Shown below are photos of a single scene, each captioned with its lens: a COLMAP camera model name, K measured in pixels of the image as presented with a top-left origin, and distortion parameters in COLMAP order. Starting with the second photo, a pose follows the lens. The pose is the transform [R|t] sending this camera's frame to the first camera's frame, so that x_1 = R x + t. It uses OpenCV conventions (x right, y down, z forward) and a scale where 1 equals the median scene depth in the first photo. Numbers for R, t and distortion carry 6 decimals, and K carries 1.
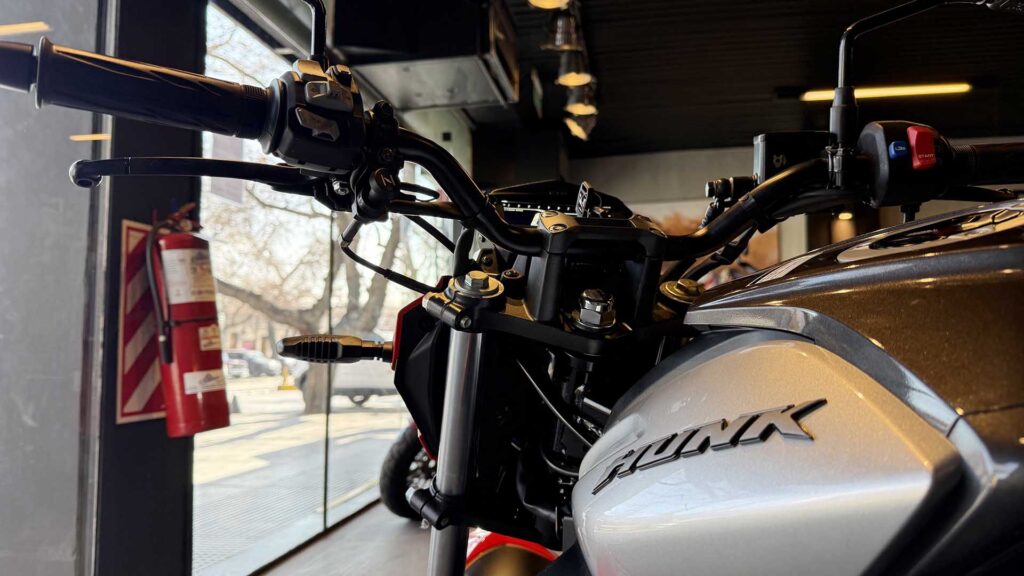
lens RADIAL K [[759.4, 0, 512.0], [0, 759.4, 288.0], [0, 0, 1]] dist [0.002516, -0.000155]
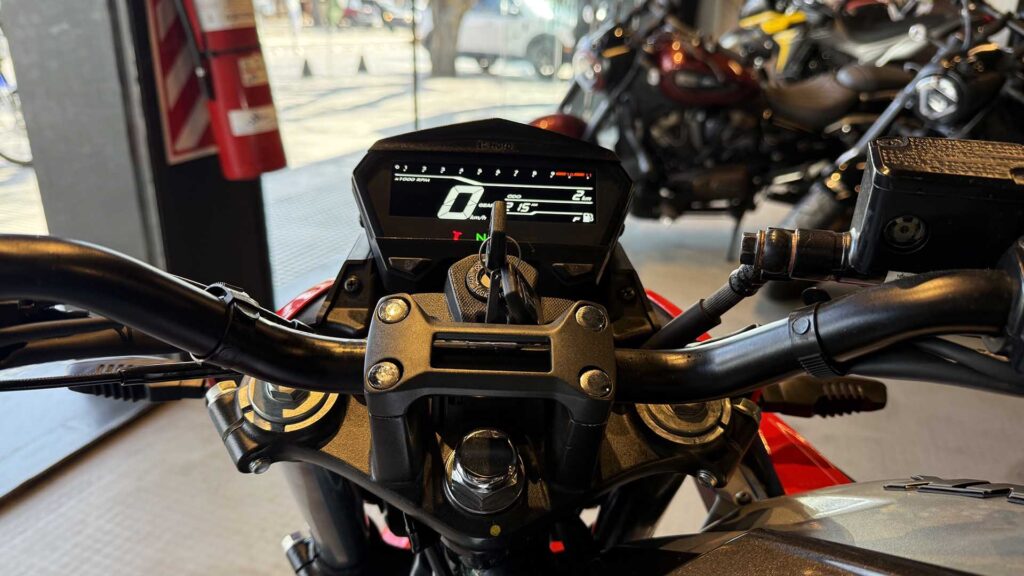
lens RADIAL K [[759.4, 0, 512.0], [0, 759.4, 288.0], [0, 0, 1]] dist [0.002516, -0.000155]
pose [[0.982931, 0.095352, -0.157337, 0.060671], [-0.017630, 0.900089, 0.435348, -0.098111], [0.183129, -0.425144, 0.886407, 0.169015]]
